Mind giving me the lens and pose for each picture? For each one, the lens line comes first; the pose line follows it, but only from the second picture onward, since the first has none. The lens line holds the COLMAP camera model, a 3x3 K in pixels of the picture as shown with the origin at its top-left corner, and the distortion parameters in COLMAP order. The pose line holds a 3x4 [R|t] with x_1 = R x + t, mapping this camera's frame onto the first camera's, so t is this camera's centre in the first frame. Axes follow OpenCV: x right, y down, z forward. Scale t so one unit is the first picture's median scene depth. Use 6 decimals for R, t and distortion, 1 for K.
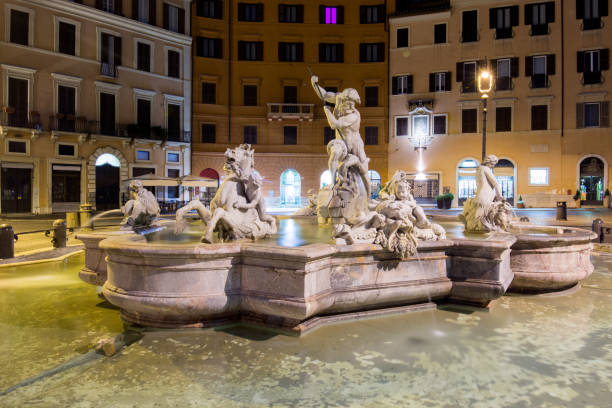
lens RADIAL K [[504.7, 0, 338.5], [0, 504.7, 202.4], [0, 0, 1]] dist [0.000685, -0.003645]
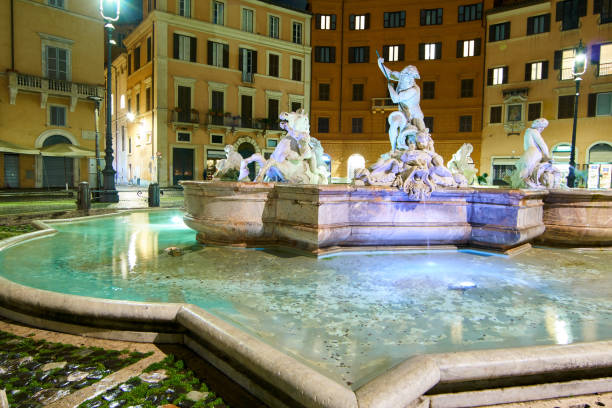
lens RADIAL K [[419.9, 0, 306.0], [0, 419.9, 204.0], [0, 0, 1]] dist [-0.001225, 0.001374]
pose [[0.952709, 0.029799, -0.302420, 0.094777], [-0.016435, 0.998777, 0.046638, 0.043717], [0.303440, -0.039462, 0.952033, 0.021371]]
